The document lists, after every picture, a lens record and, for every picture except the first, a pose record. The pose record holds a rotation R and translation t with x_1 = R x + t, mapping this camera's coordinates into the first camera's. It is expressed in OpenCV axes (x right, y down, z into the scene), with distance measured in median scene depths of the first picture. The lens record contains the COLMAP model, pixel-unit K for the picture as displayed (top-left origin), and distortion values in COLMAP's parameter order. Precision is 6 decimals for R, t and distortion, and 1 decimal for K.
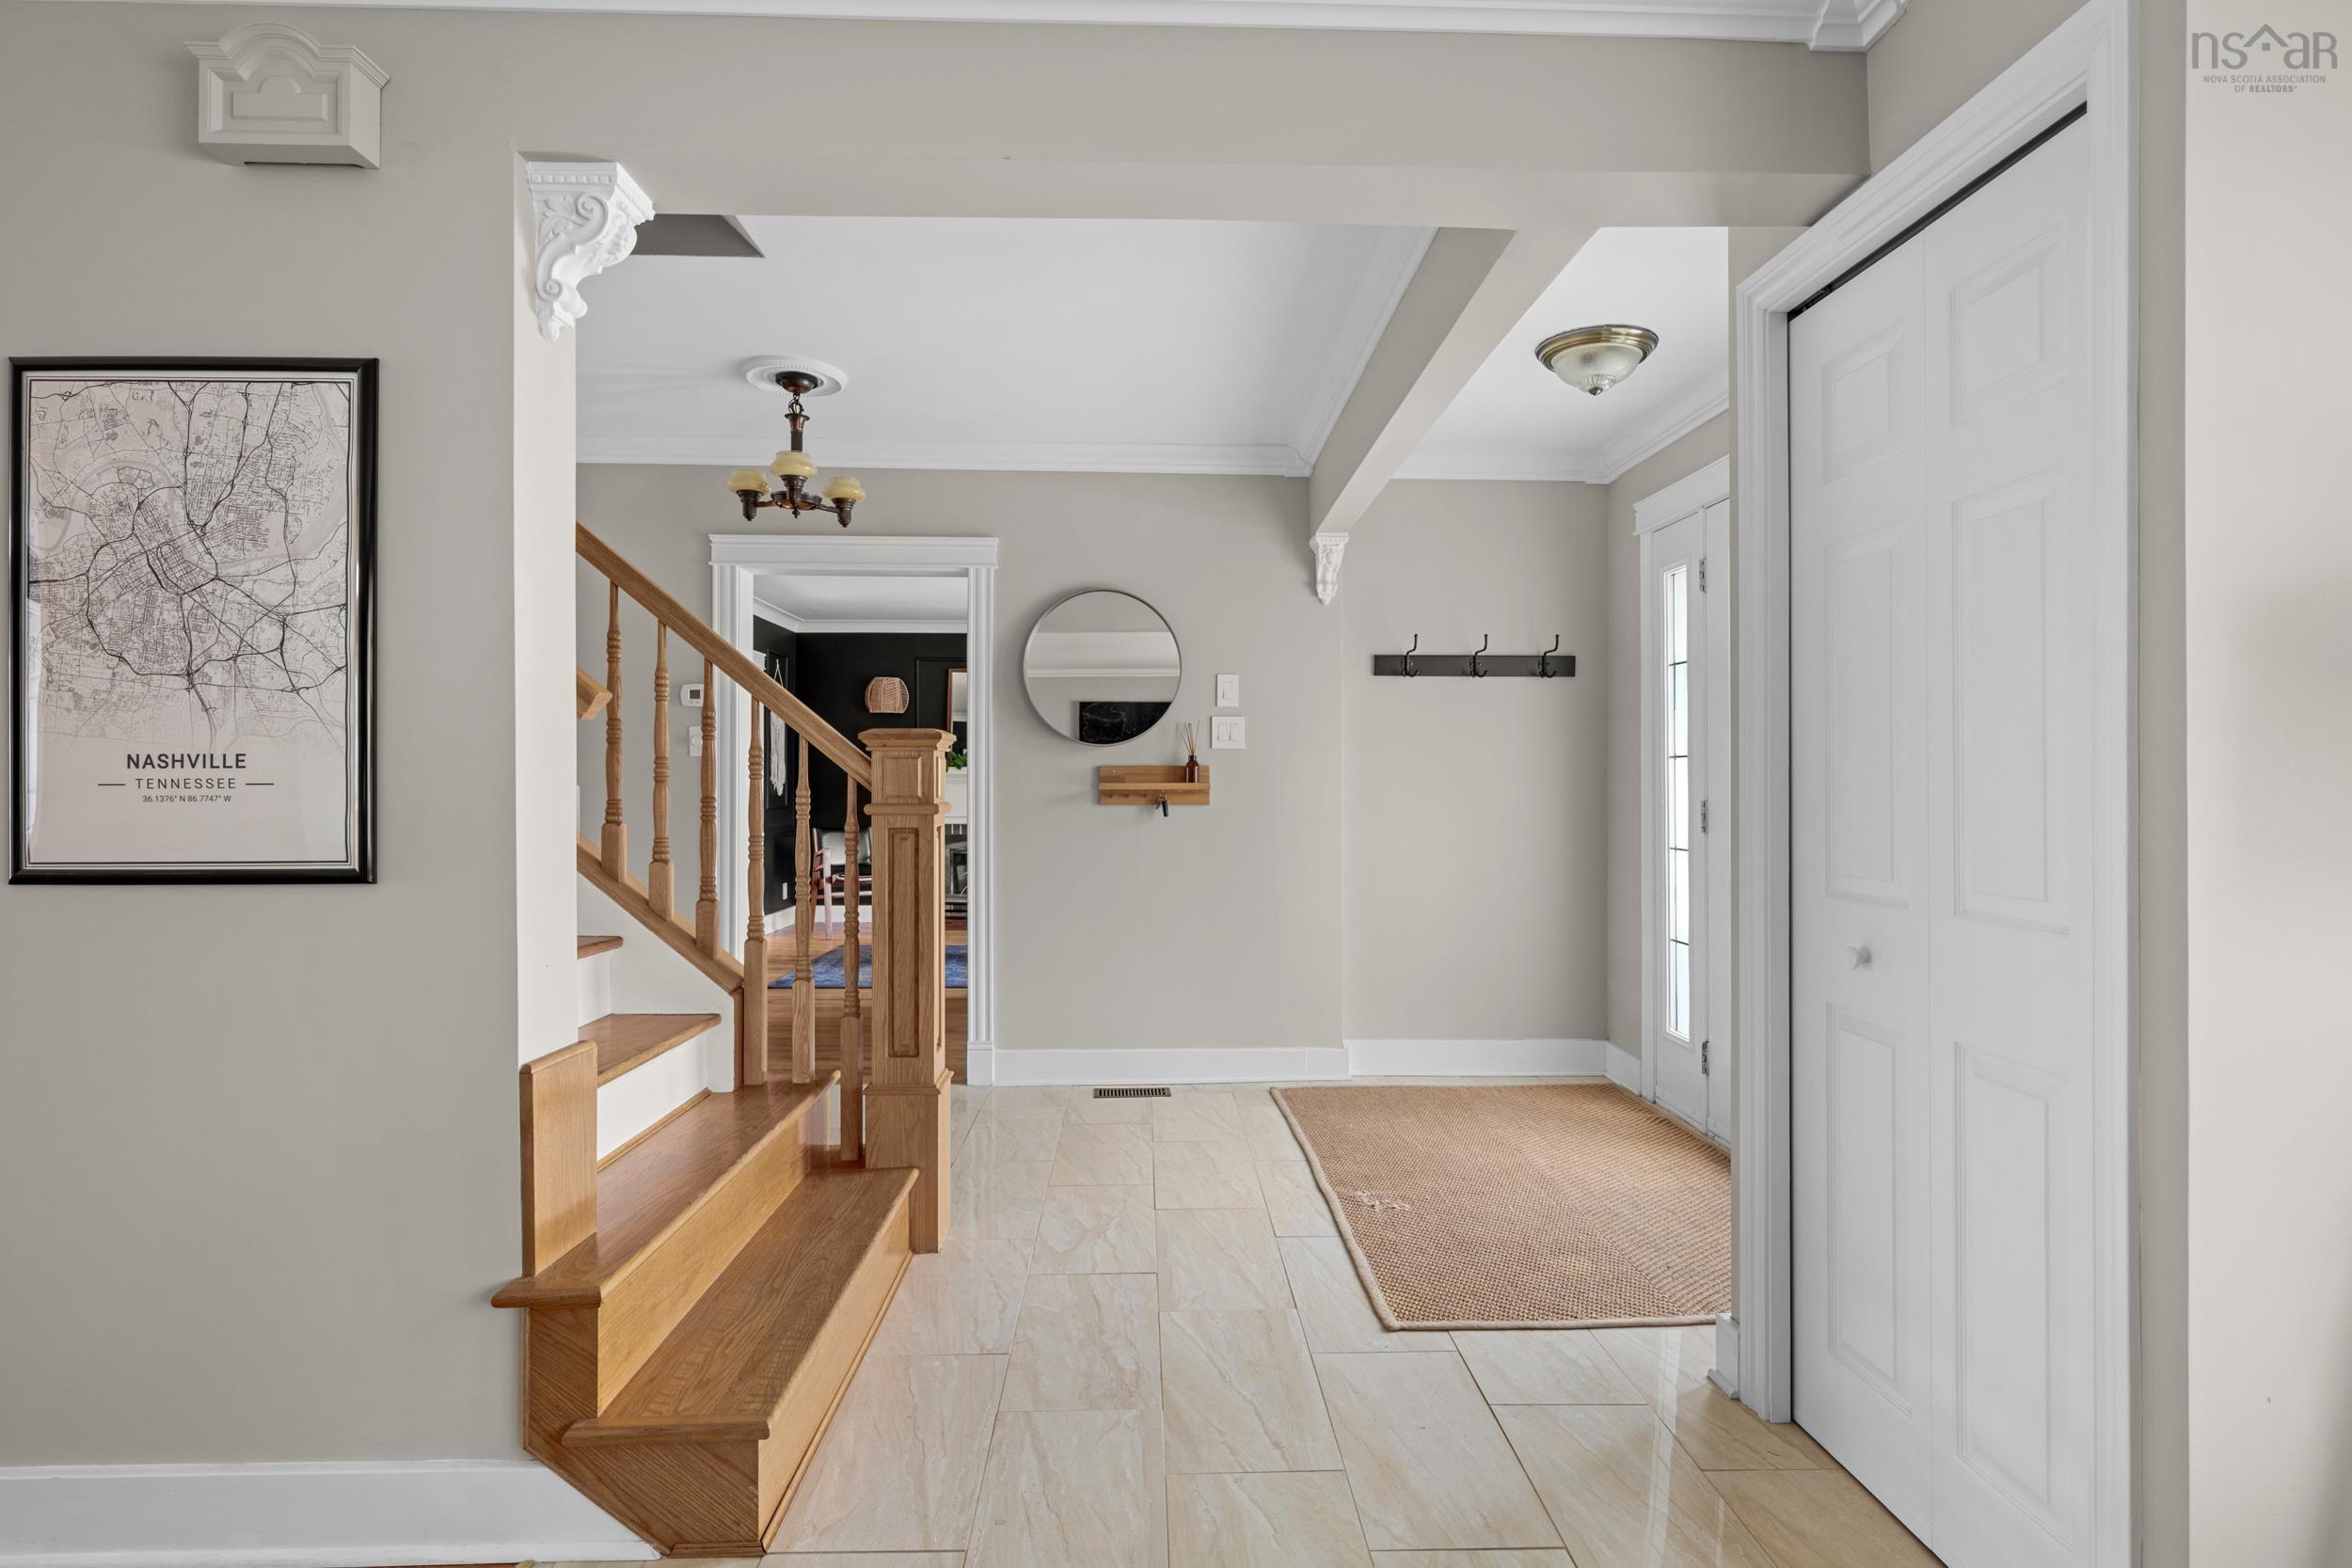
lens RADIAL K [[1186.8, 0, 1180.9], [0, 1186.8, 777.6], [0, 0, 1]] dist [-0.000584, 0.000004]
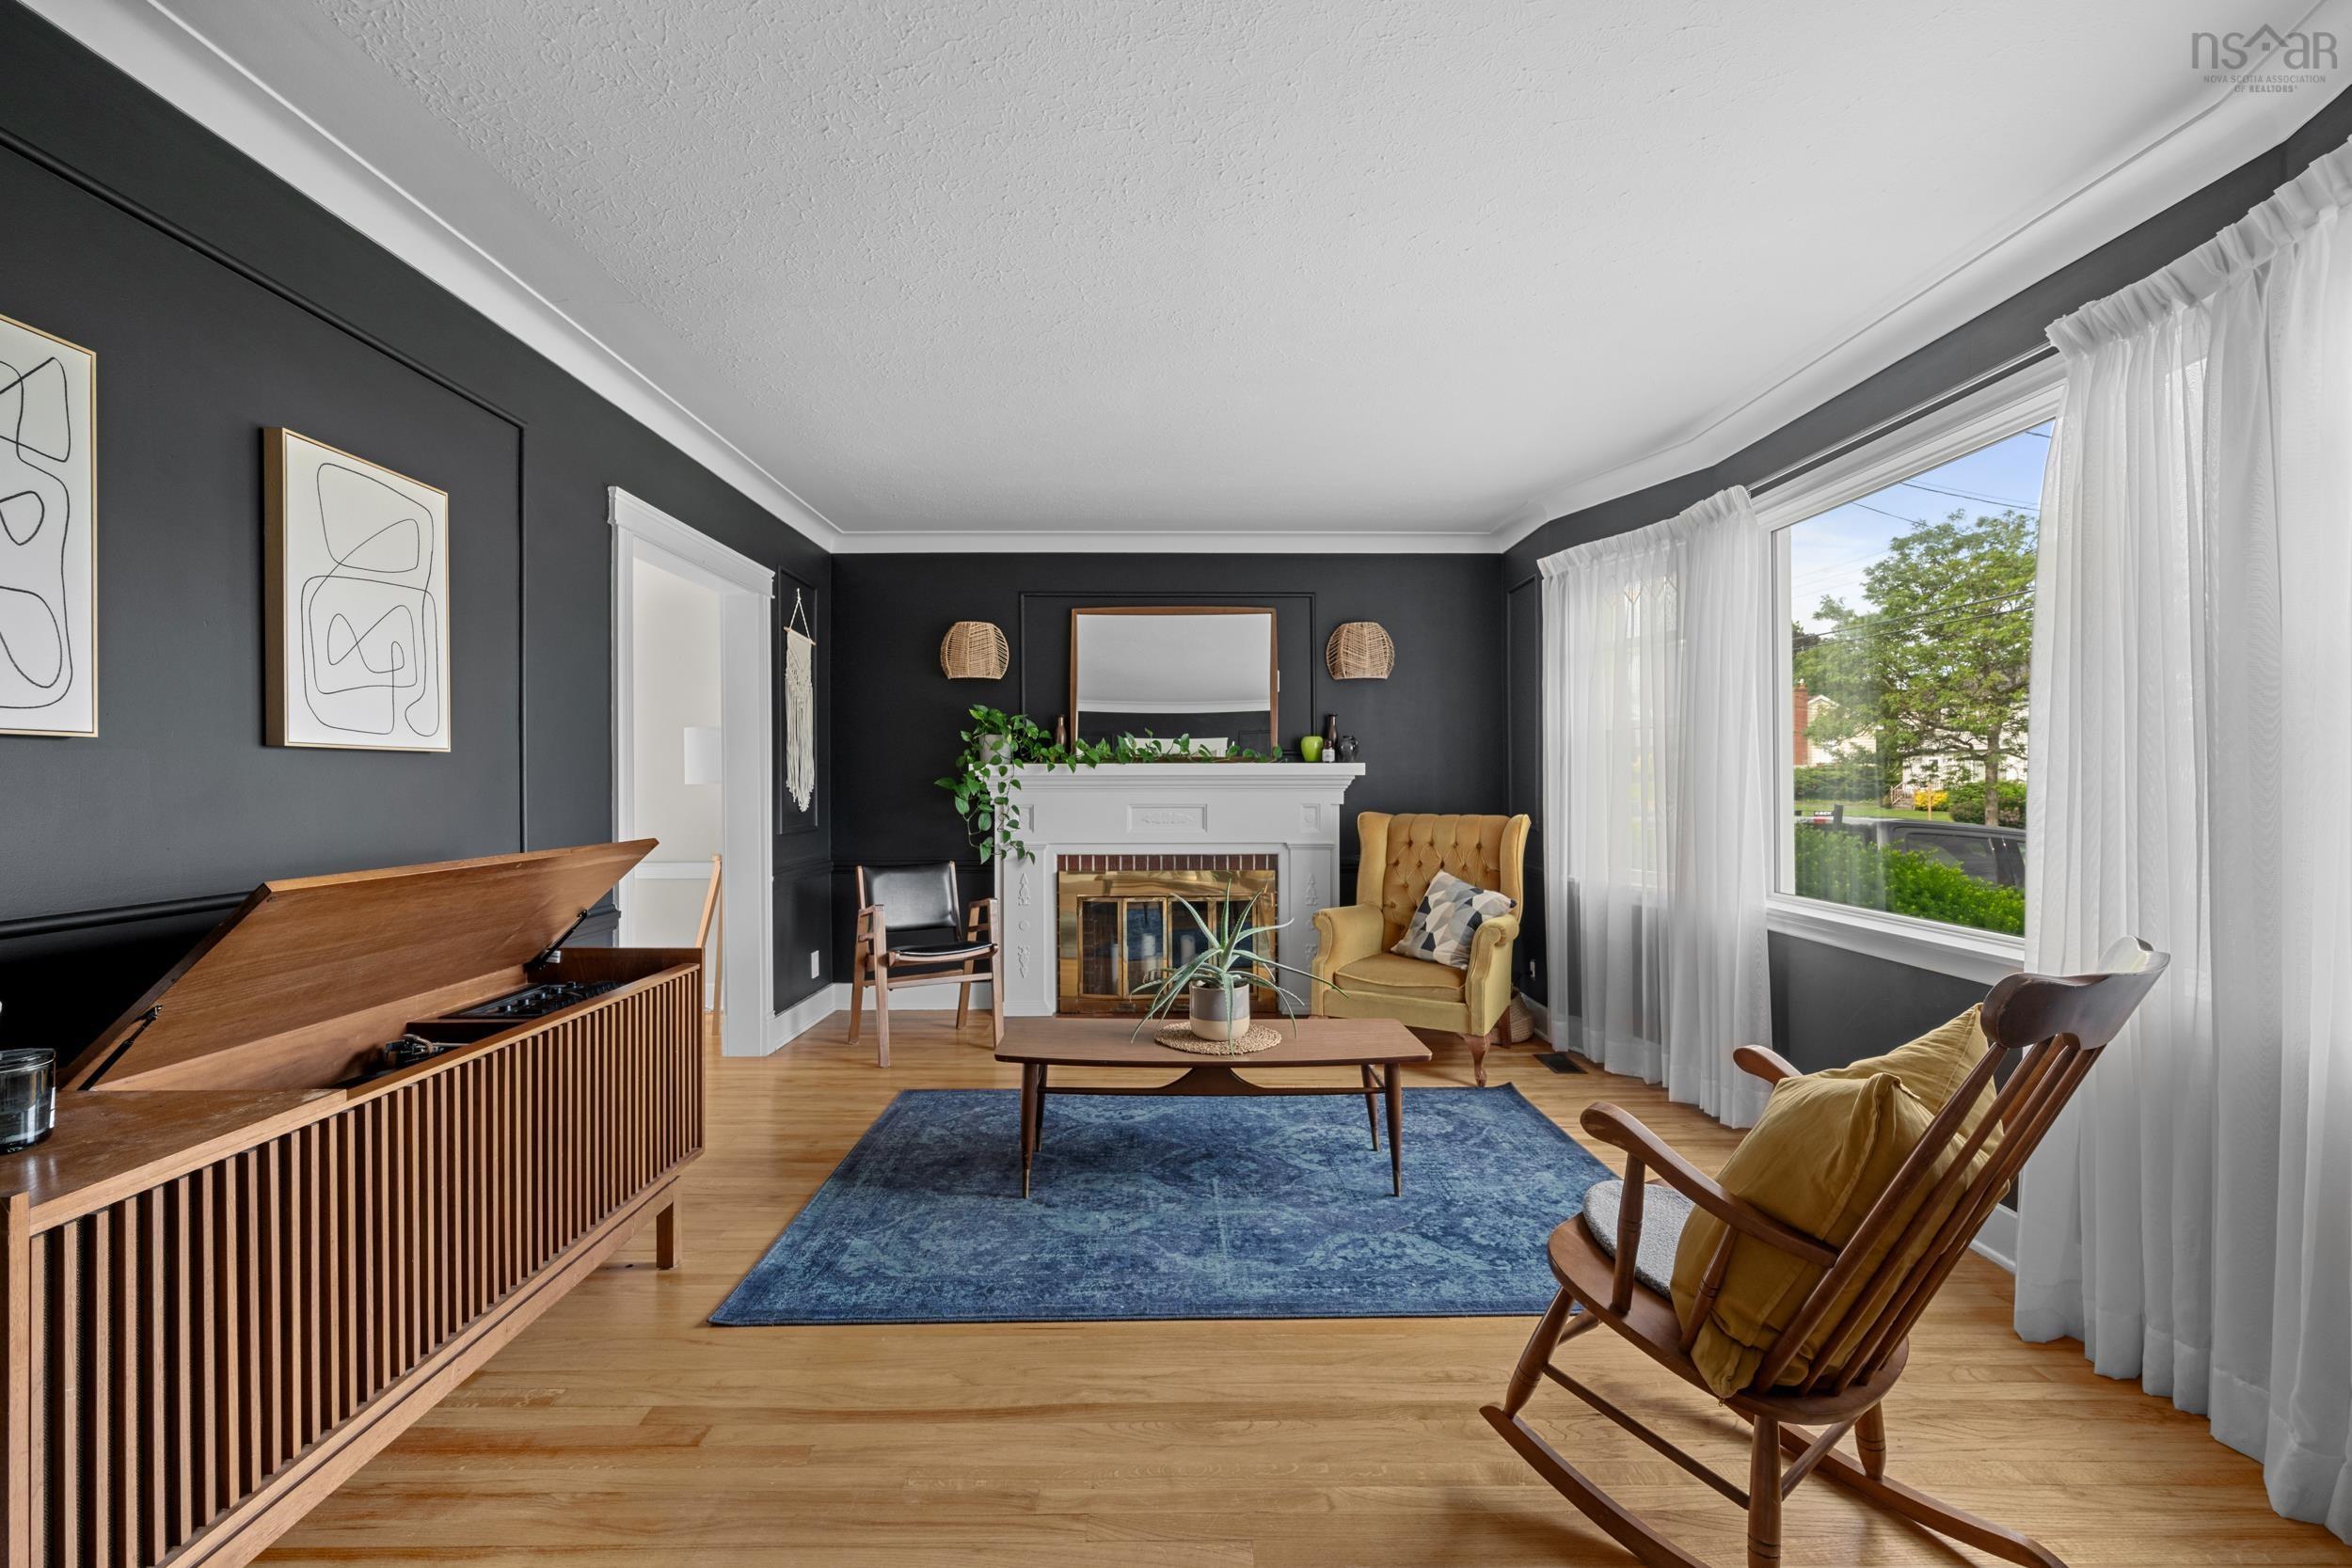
lens RADIAL K [[1059.6, 0, 1177.5], [0, 1059.6, 788.1], [0, 0, 1]] dist [0.001796, -0.000798]
pose [[0.999685, -0.003621, -0.024848, -0.399693], [0.003753, 0.999979, 0.005247, 0.003083], [0.024829, -0.005339, 0.999677, 1.390063]]
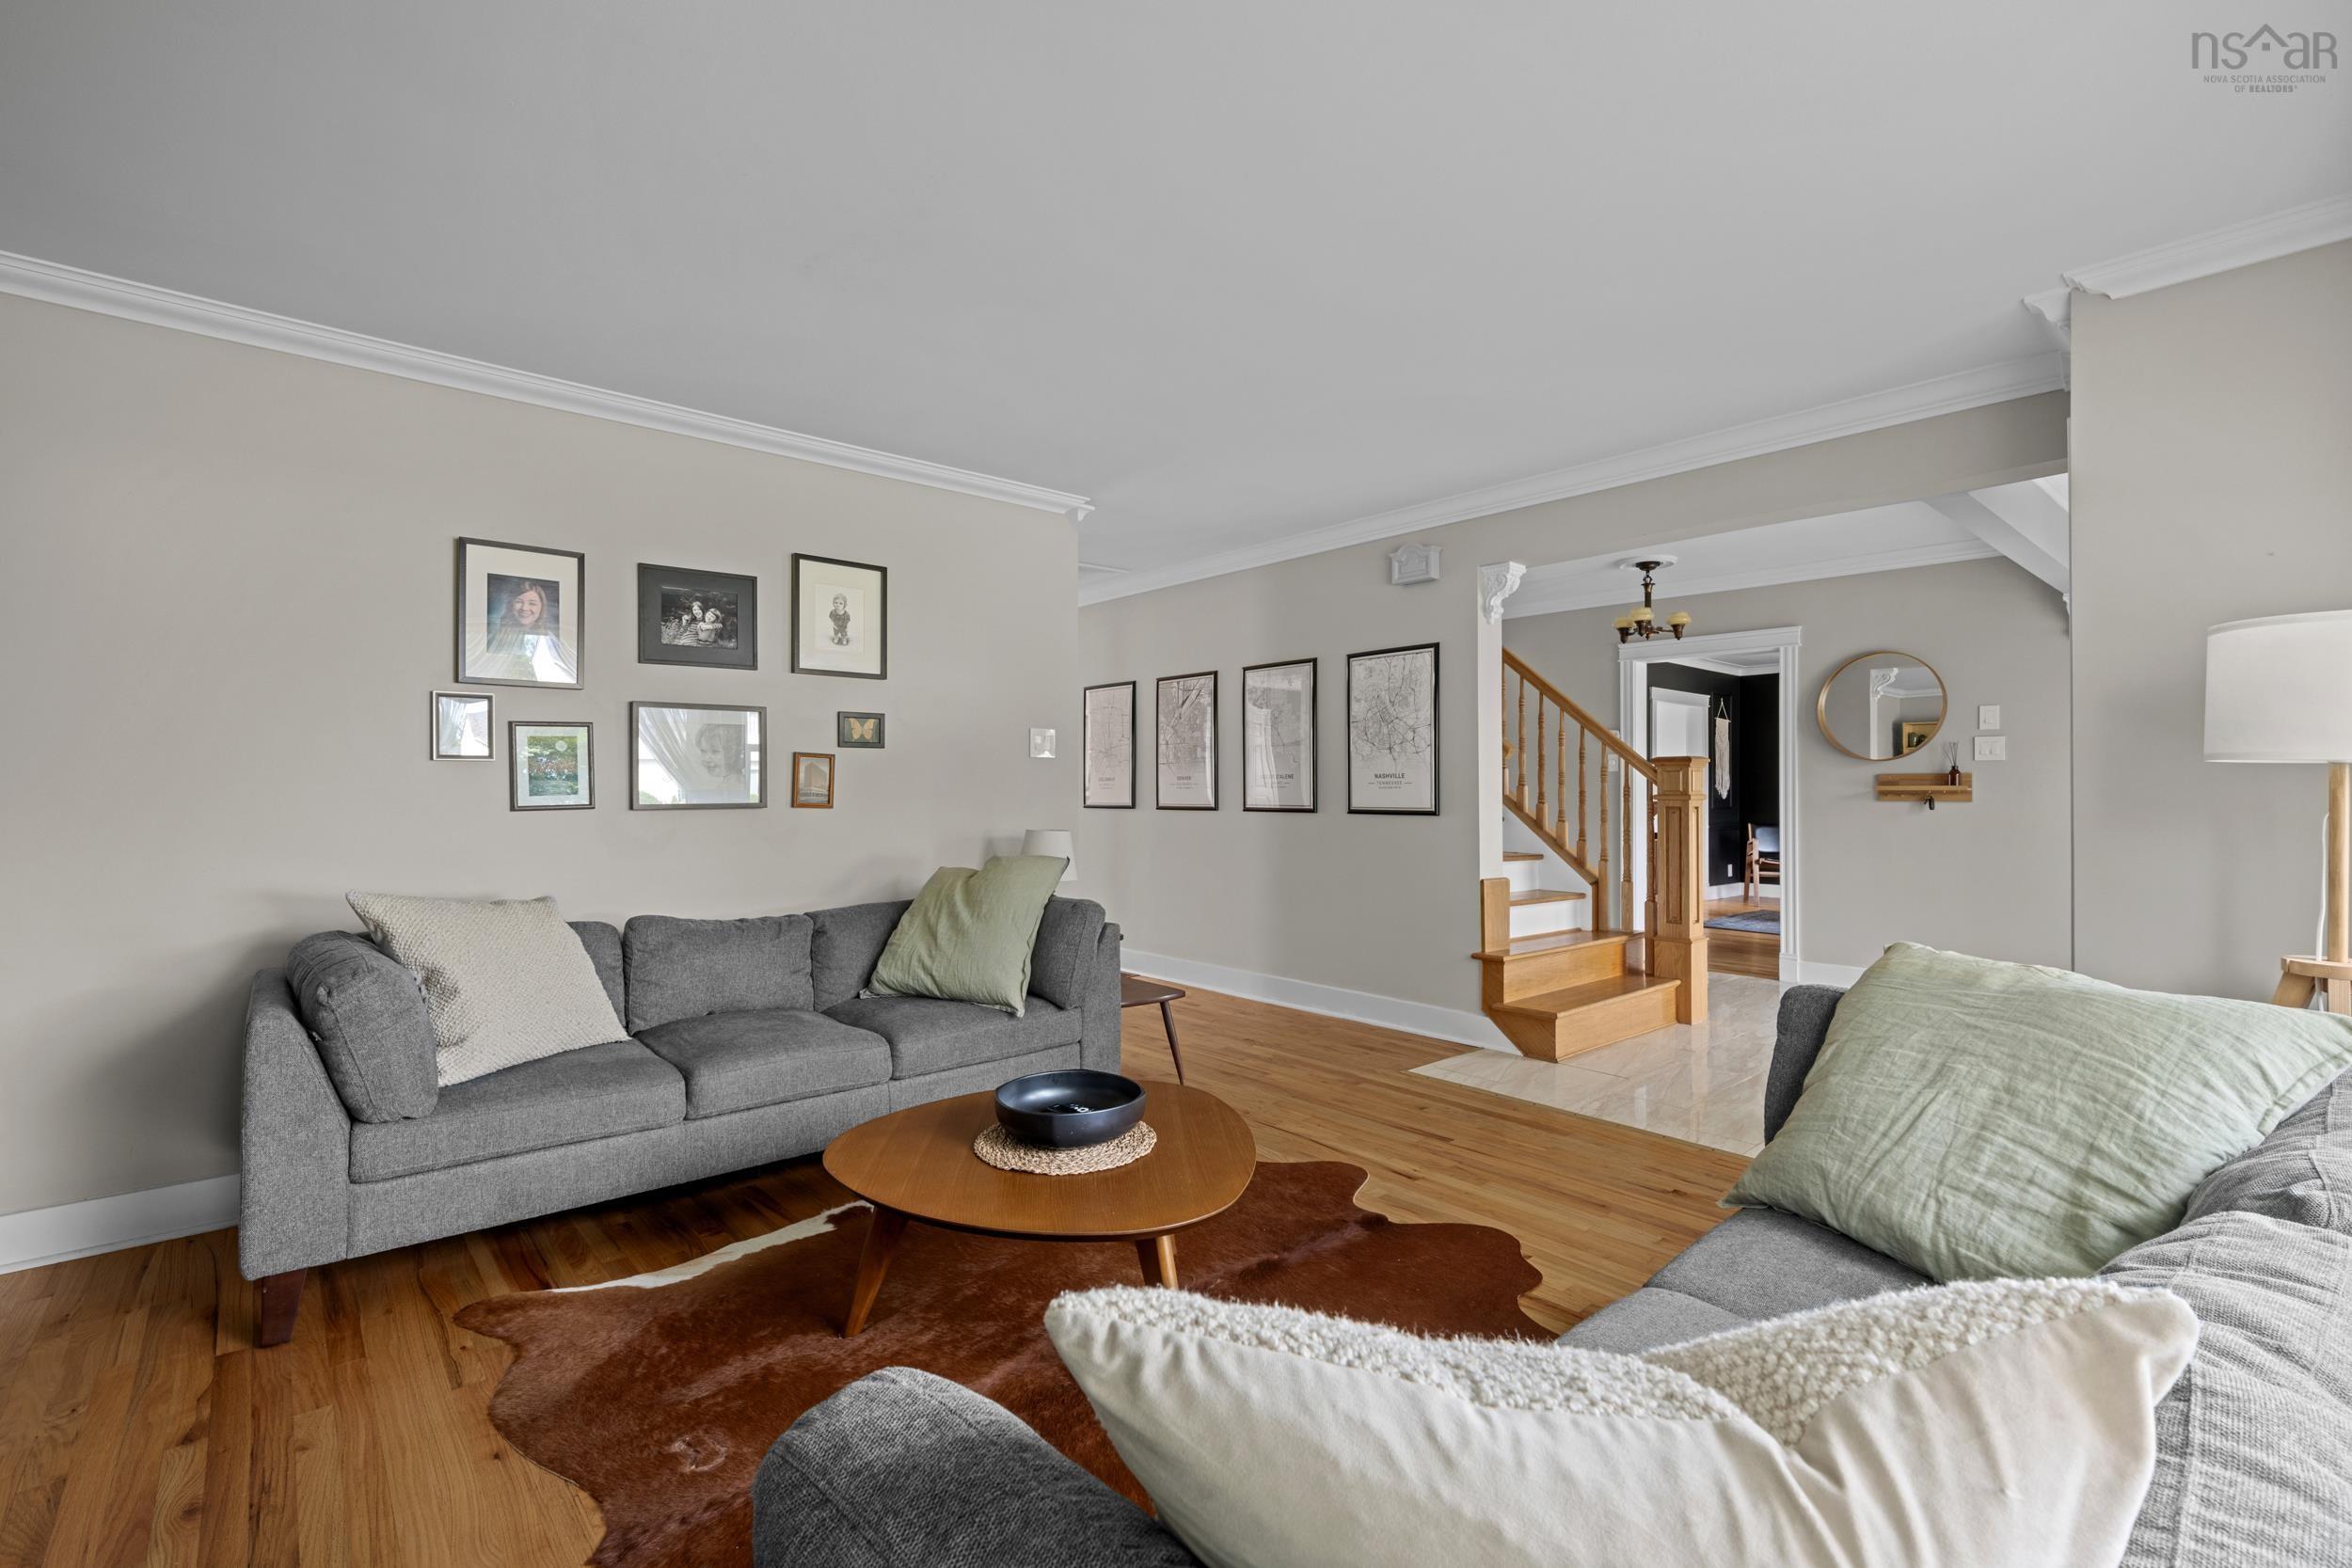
lens RADIAL K [[1059.6, 0, 1181.3], [0, 1059.6, 783.0], [0, 0, 1]] dist [0.001796, -0.000798]
pose [[0.638451, -0.005759, -0.769641, 0.594249], [0.000572, 0.999975, -0.007007, 0.014785], [0.769662, 0.004033, 0.638438, -0.745104]]
